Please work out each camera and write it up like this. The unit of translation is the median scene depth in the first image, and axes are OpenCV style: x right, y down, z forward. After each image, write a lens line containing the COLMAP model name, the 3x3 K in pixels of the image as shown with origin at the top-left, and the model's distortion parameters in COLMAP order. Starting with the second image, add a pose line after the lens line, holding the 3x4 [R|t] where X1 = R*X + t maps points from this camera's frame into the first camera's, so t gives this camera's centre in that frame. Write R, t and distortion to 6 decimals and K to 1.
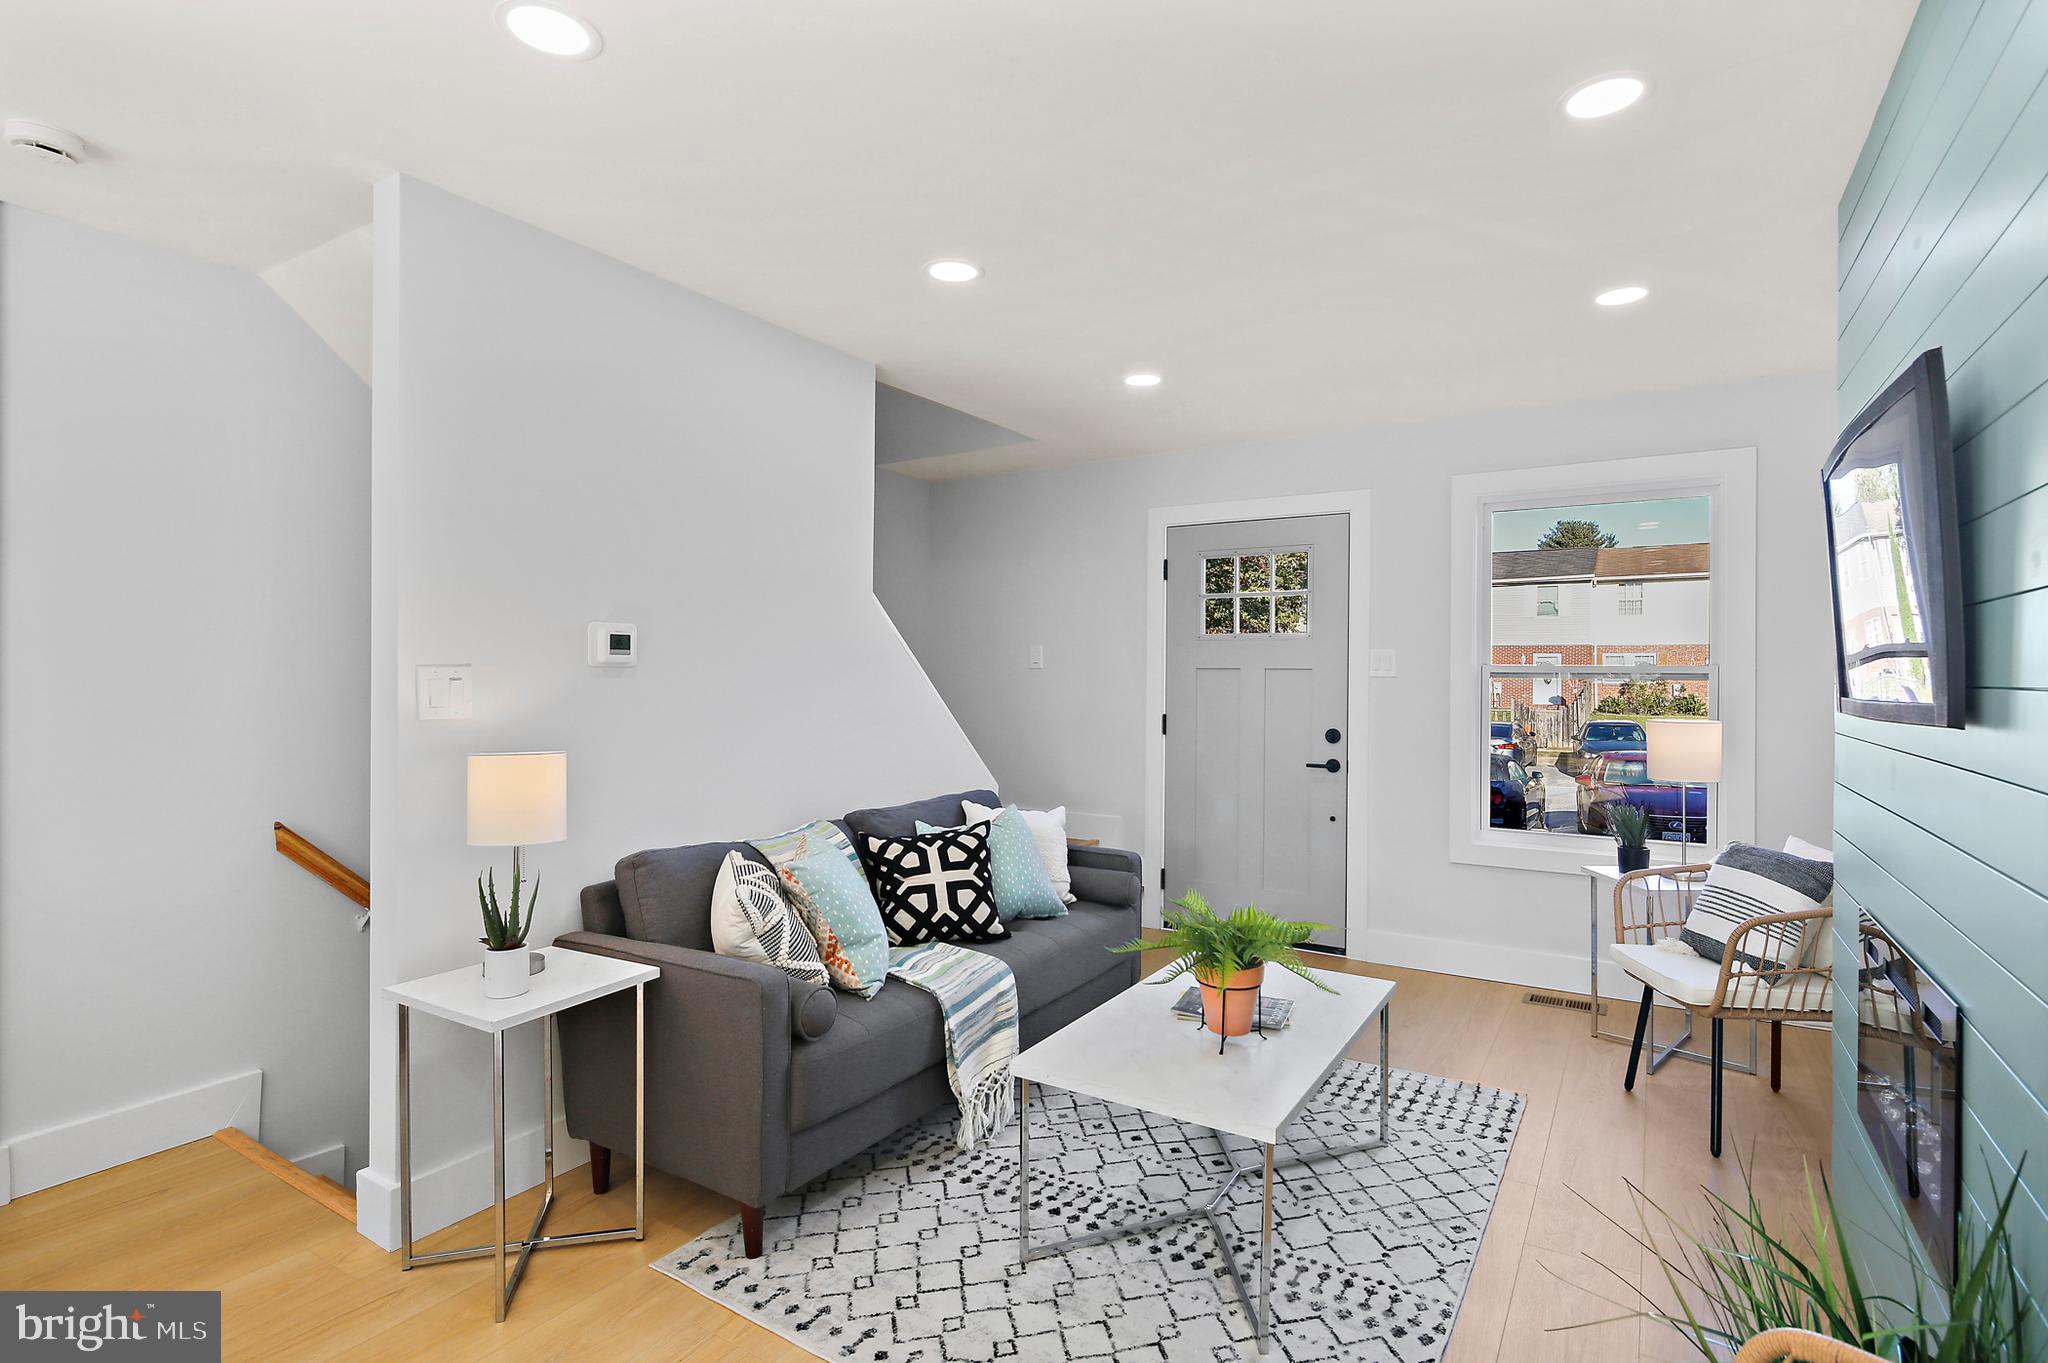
lens RADIAL K [[998.2, 0, 1024.0], [0, 998.2, 681.5], [0, 0, 1]] dist [0.003763, -0.000165]
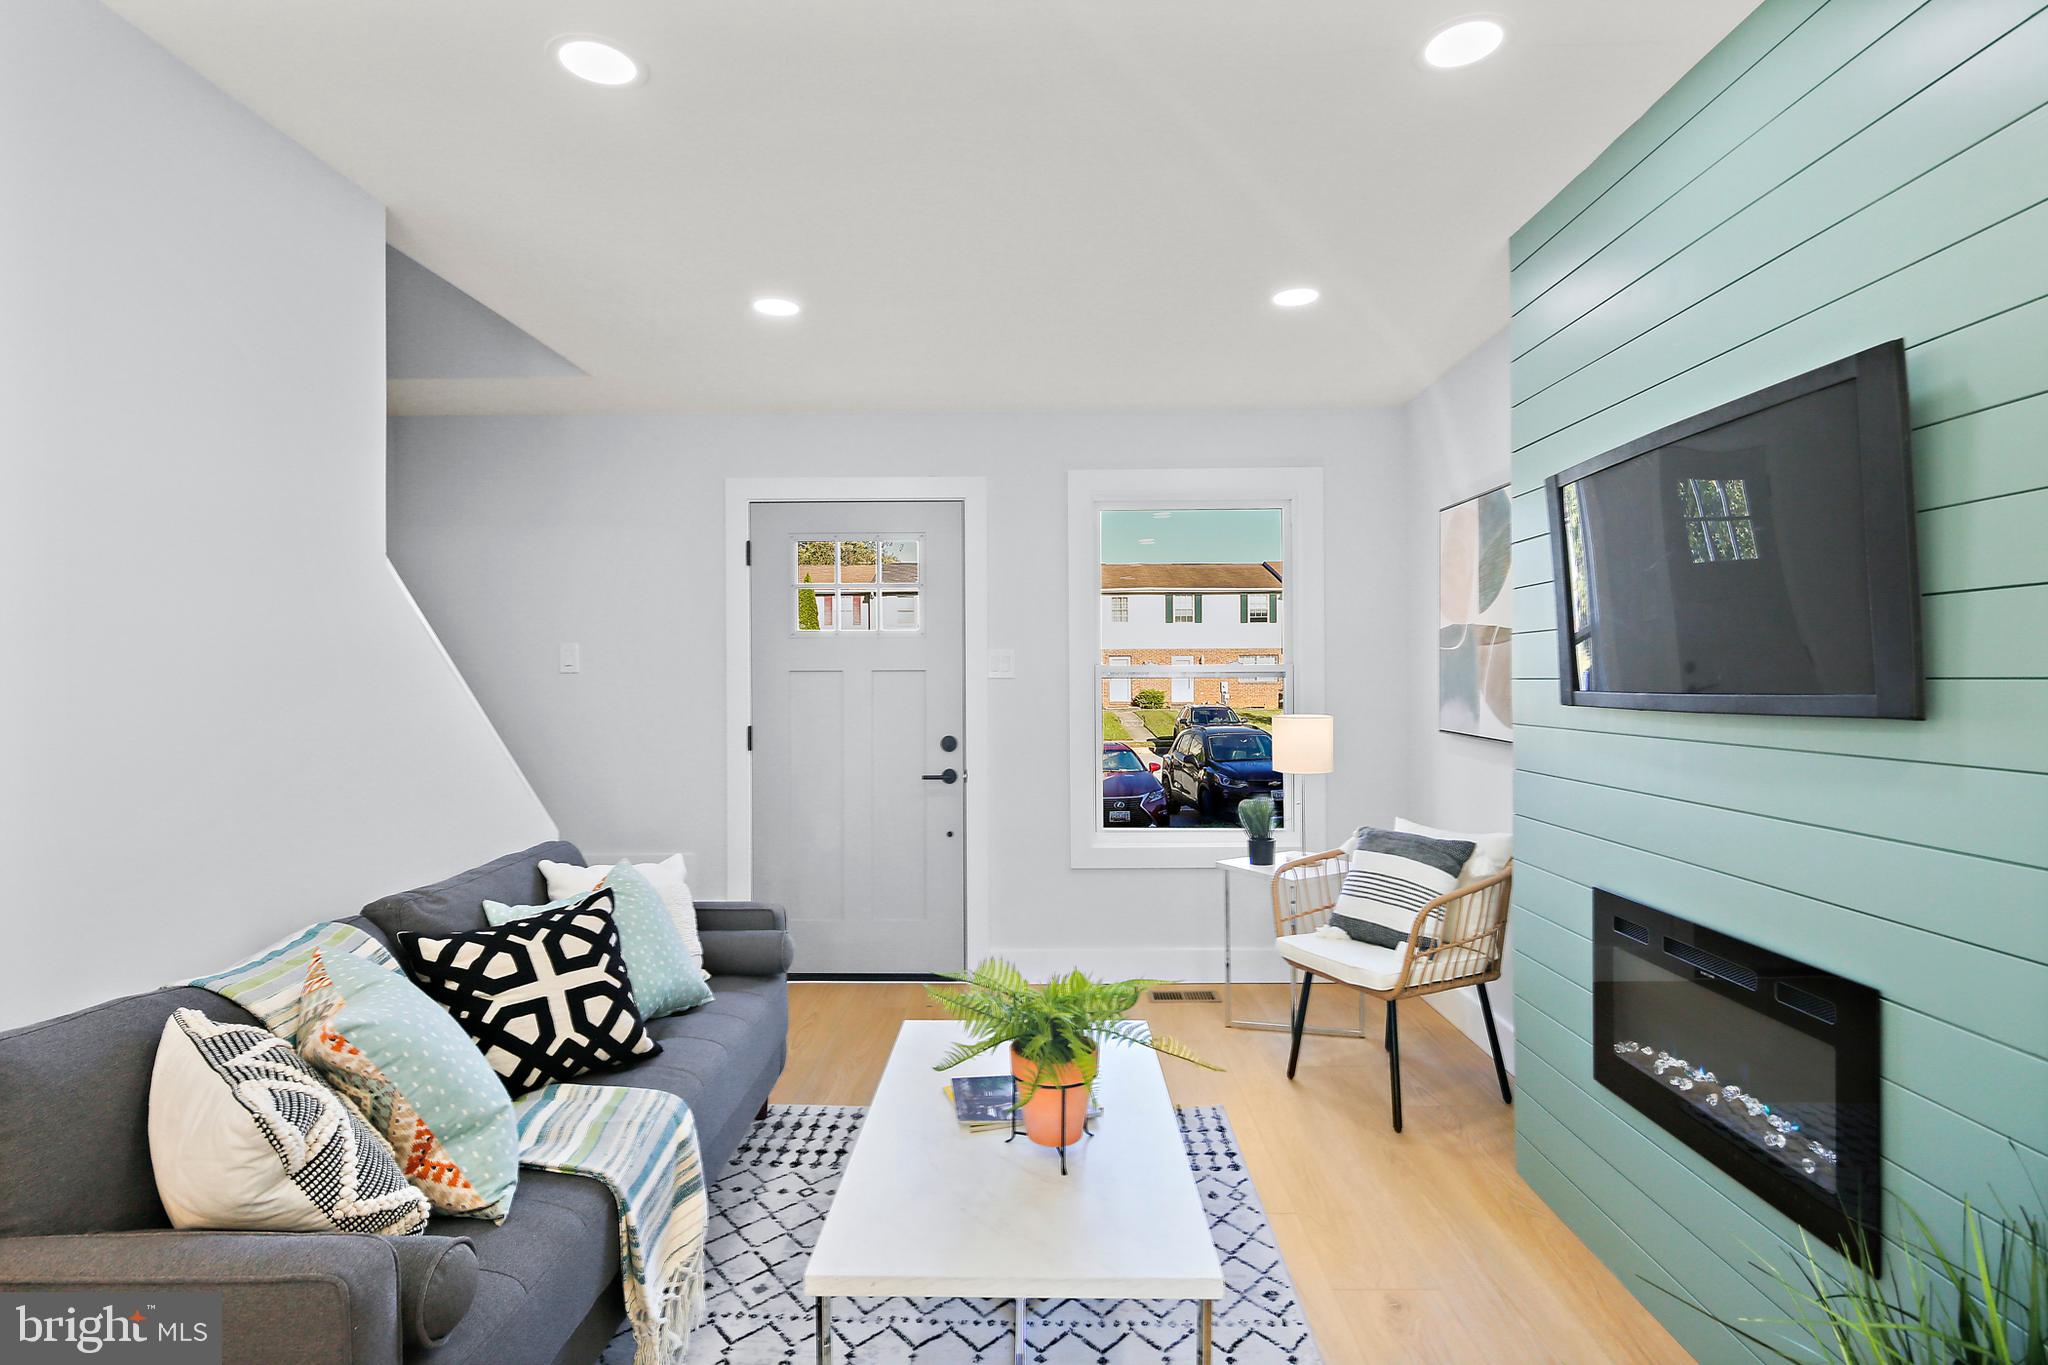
lens RADIAL K [[1008.4, 0, 1025.4], [0, 1008.4, 685.9], [0, 0, 1]] dist [0.001480, -0.001435]
pose [[0.856187, -0.014859, 0.516452, -0.163092], [0.014912, 0.999881, 0.004046, -0.001368], [-0.516450, 0.004237, 0.856307, 0.266676]]
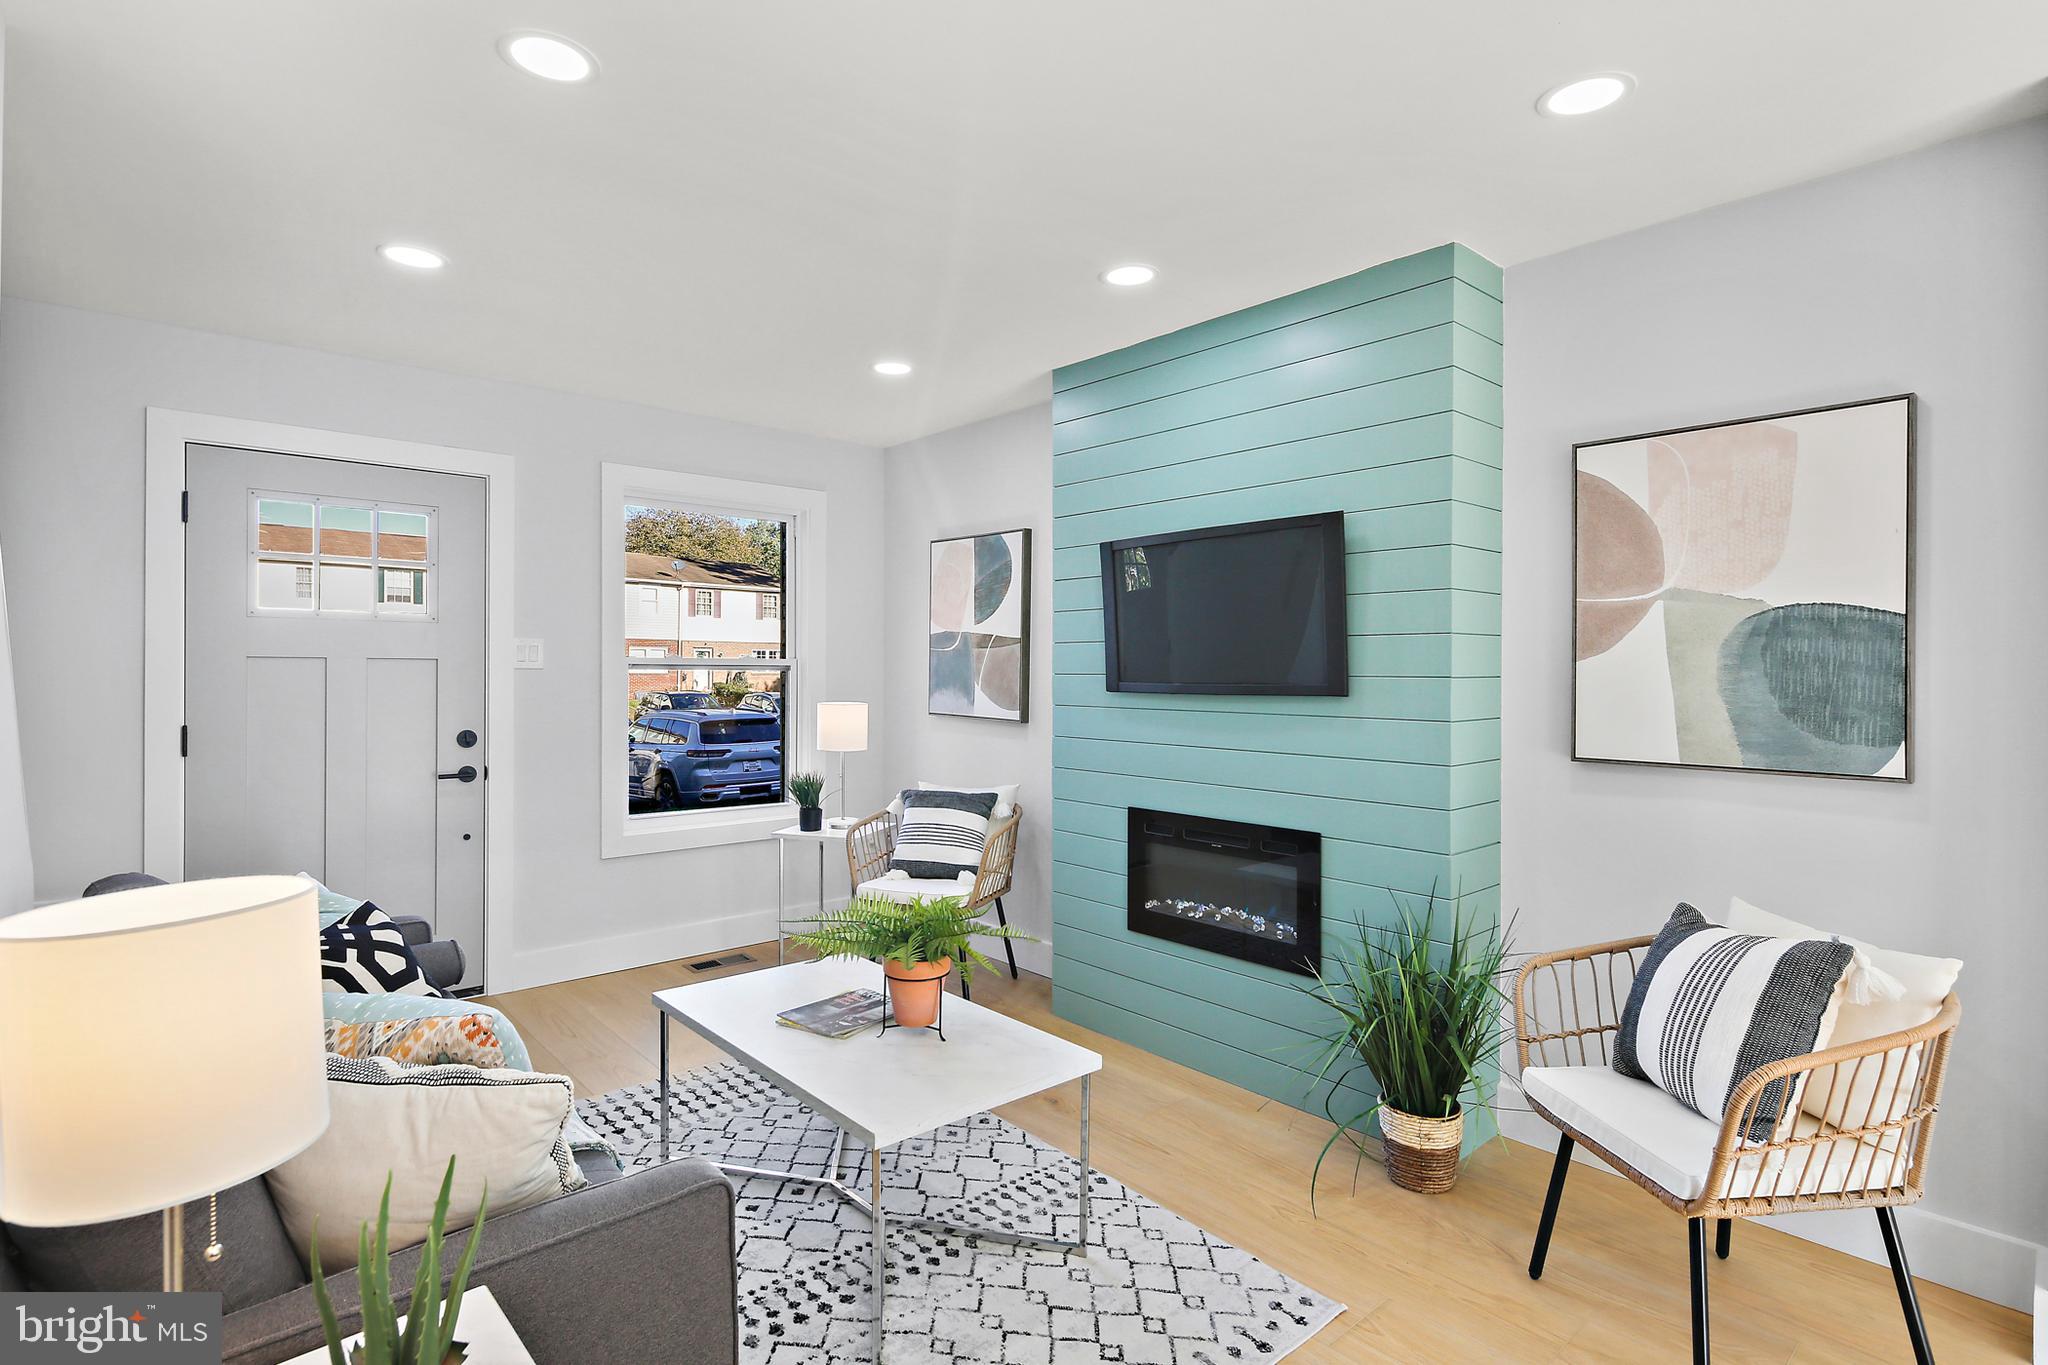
lens RADIAL K [[1012.1, 0, 1022.6], [0, 1012.1, 674.7], [0, 0, 1]] dist [0.003560, 0.000049]
pose [[0.288630, -0.009396, 0.957395, -0.573371], [0.003986, 0.999955, 0.008612, -0.007635], [-0.957432, 0.001330, 0.288654, 0.465268]]
